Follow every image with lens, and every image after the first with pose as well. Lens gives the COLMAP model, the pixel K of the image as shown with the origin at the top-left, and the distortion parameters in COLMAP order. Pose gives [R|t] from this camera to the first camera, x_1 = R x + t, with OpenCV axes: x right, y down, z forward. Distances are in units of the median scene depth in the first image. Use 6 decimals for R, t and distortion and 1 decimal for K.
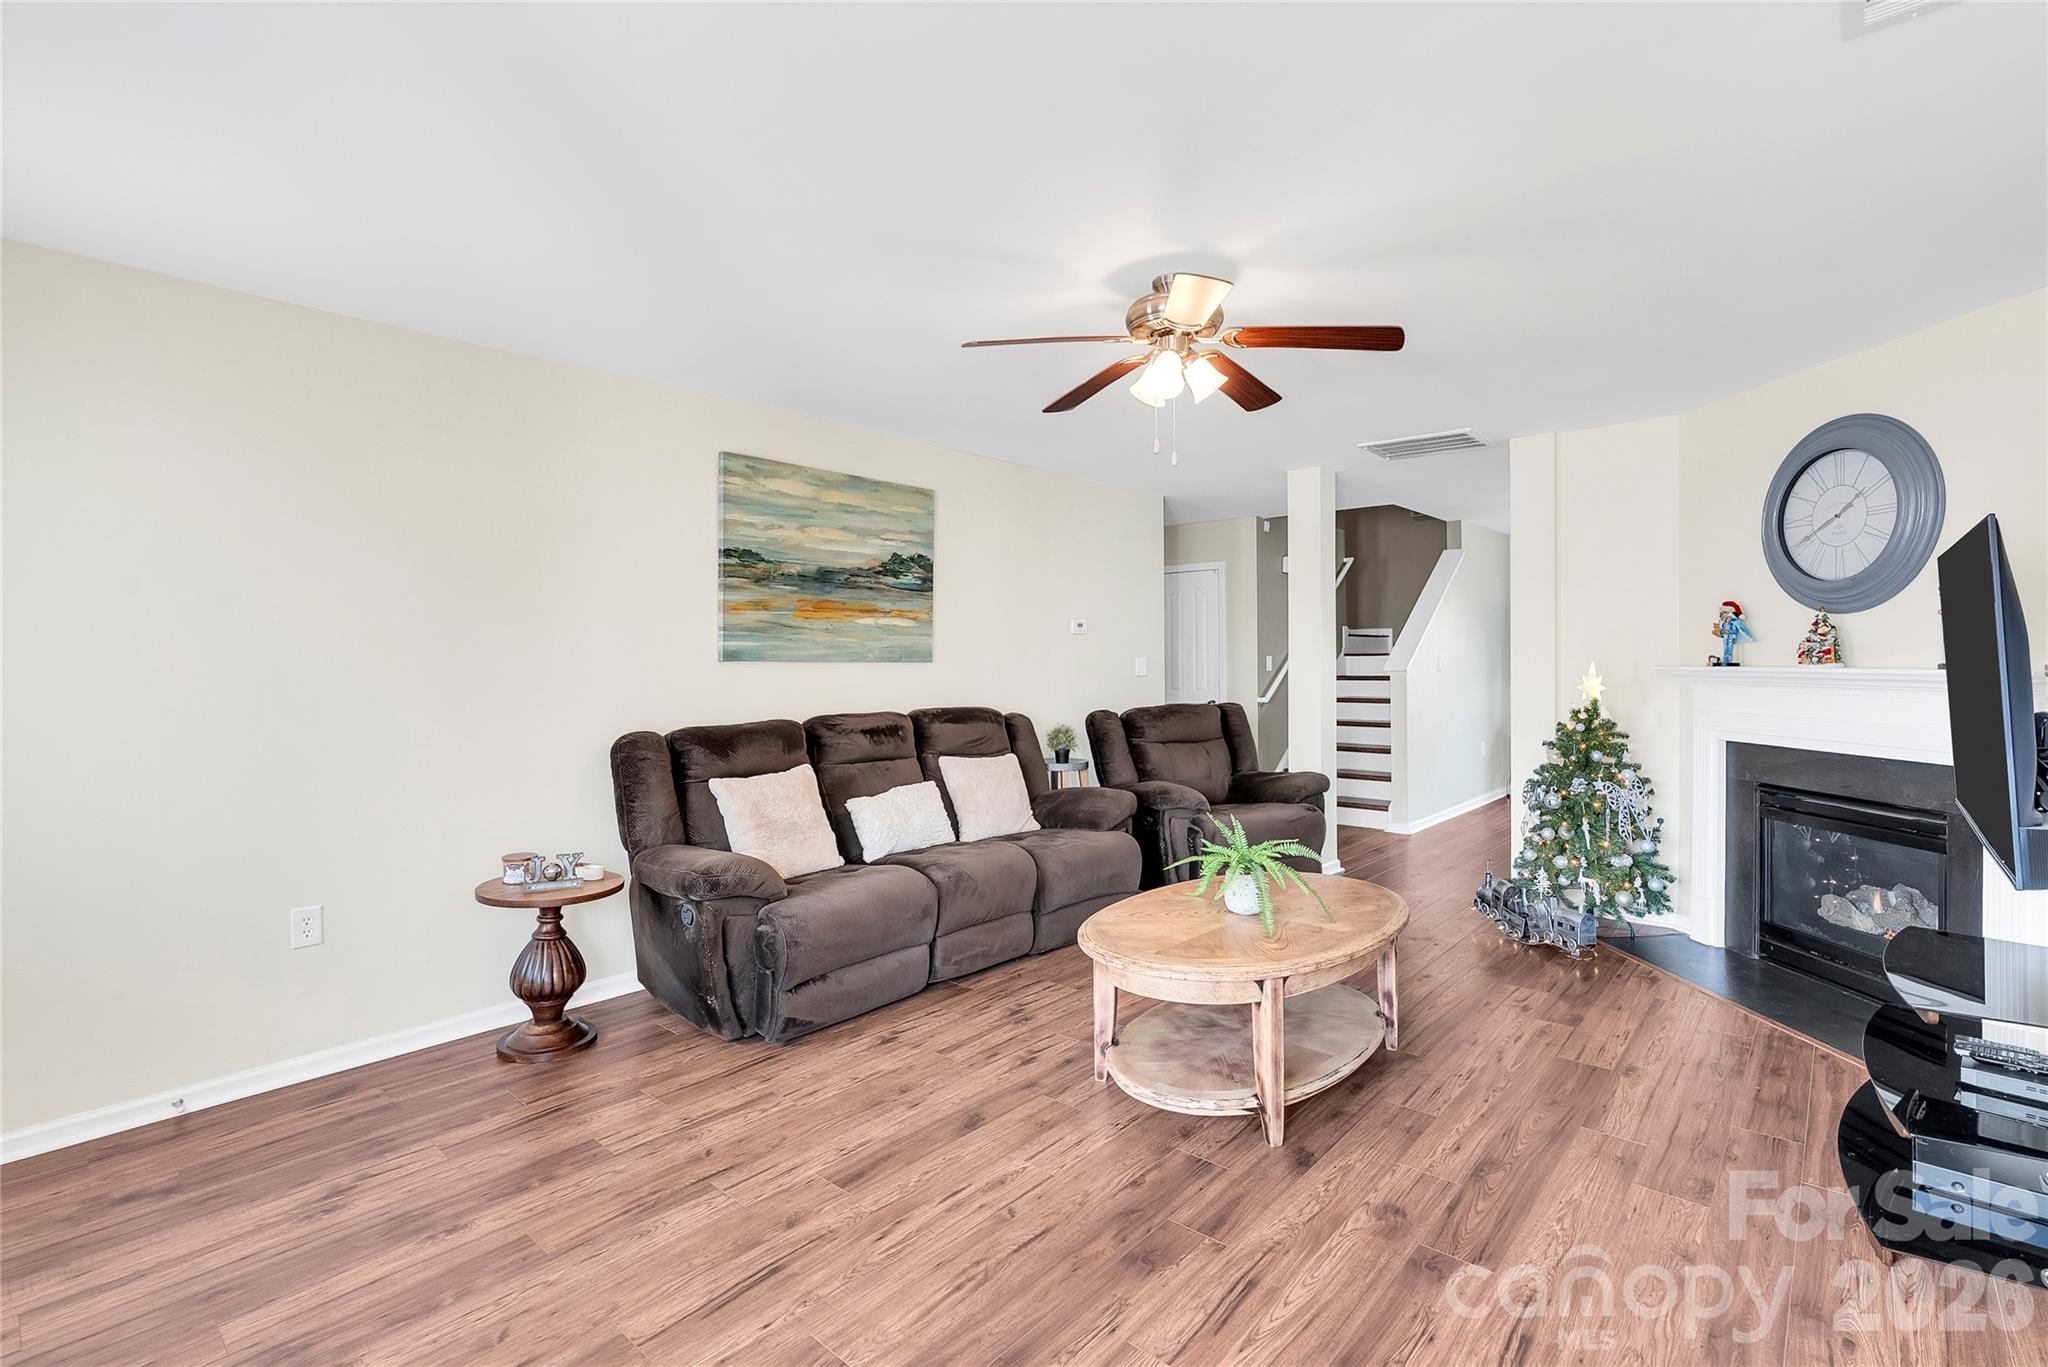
lens RADIAL K [[955.4, 0, 1053.4], [0, 955.4, 672.7], [0, 0, 1]] dist [-0.002247, -0.000160]
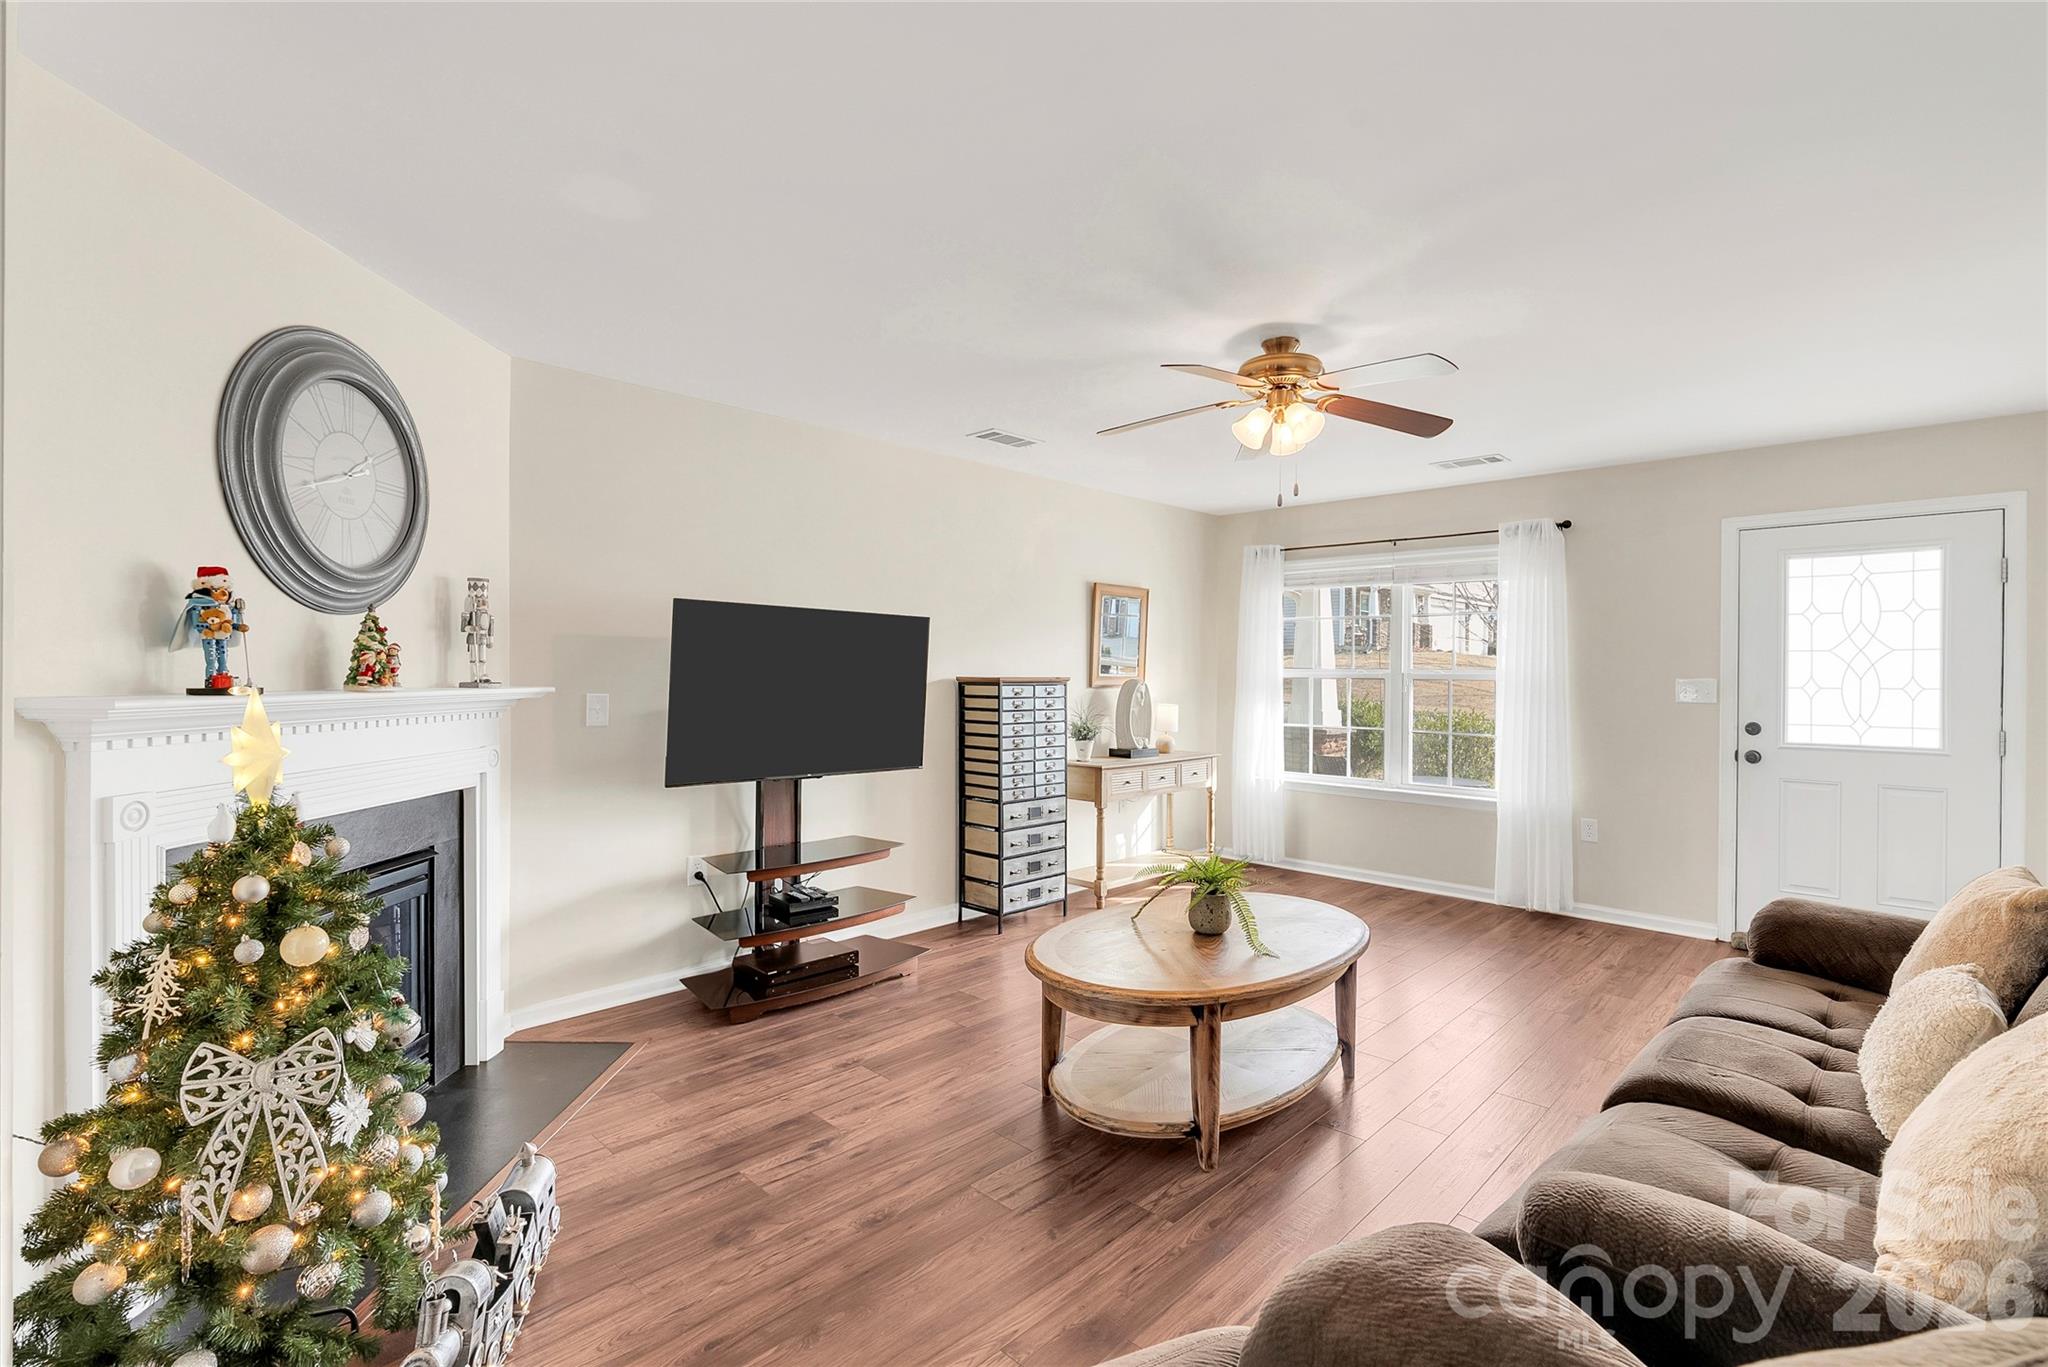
lens RADIAL K [[909.6, 0, 1024.0], [0, 909.6, 683.5], [0, 0, 1]] dist [-0.000742, 0.000095]
pose [[-0.996556, -0.001281, 0.082911, 0.340536], [0.000913, 0.999651, 0.026415, -0.038355], [-0.082916, 0.026400, -0.996207, 2.099649]]
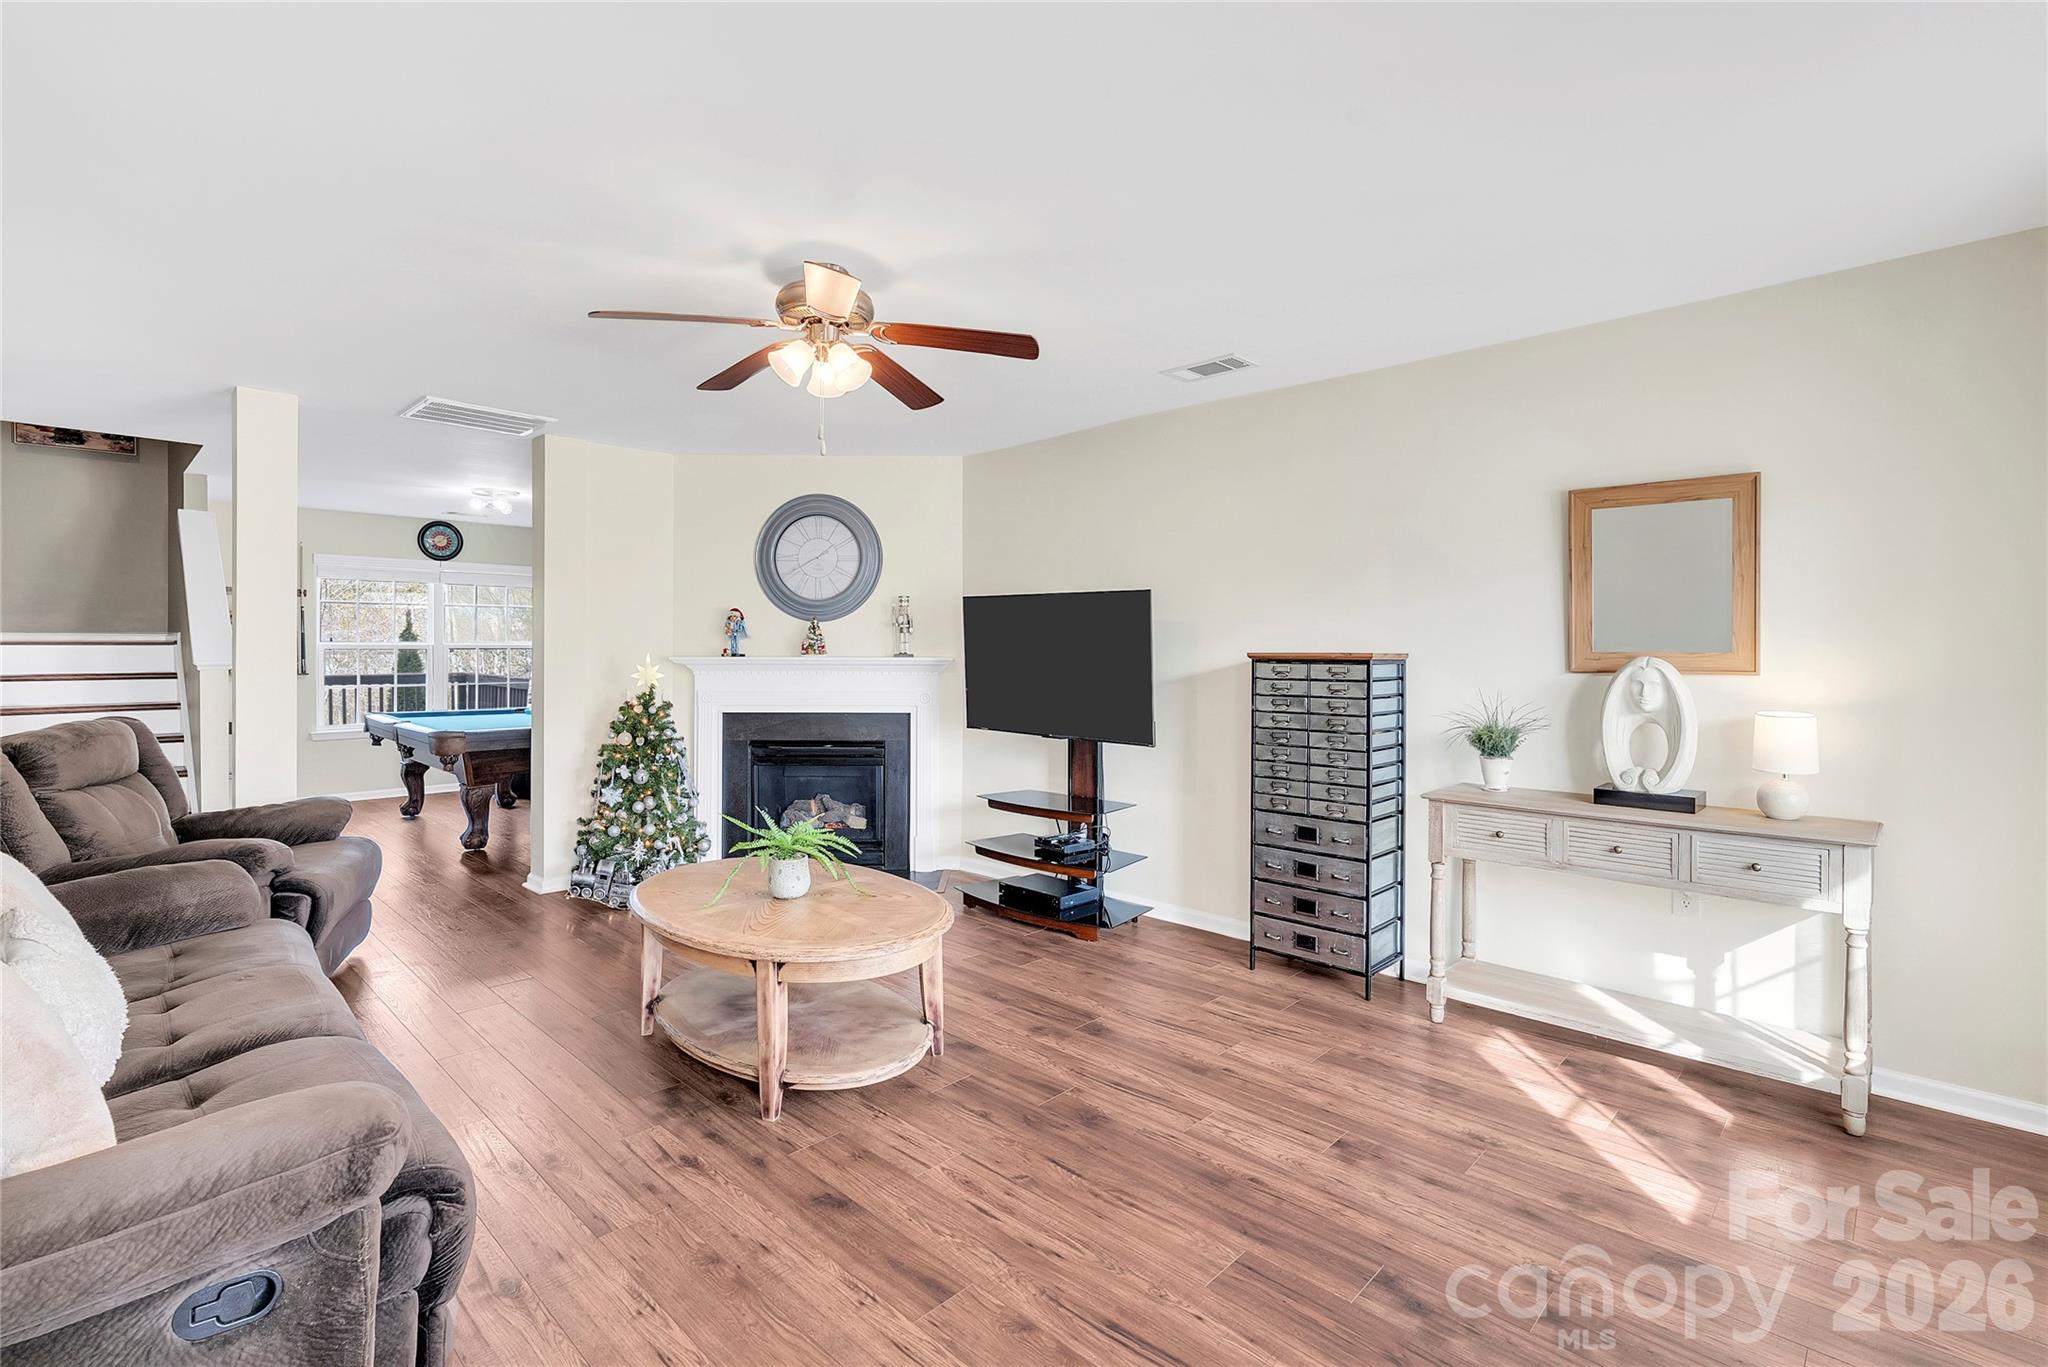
lens RADIAL K [[921.7, 0, 1056.5], [0, 921.7, 654.8], [0, 0, 1]] dist [-0.002327, 0.000558]
pose [[0.033564, 0.004282, 0.999427, -0.827612], [0.008286, 0.999955, -0.004562, 0.000097], [-0.999402, 0.008434, 0.033527, 0.727471]]
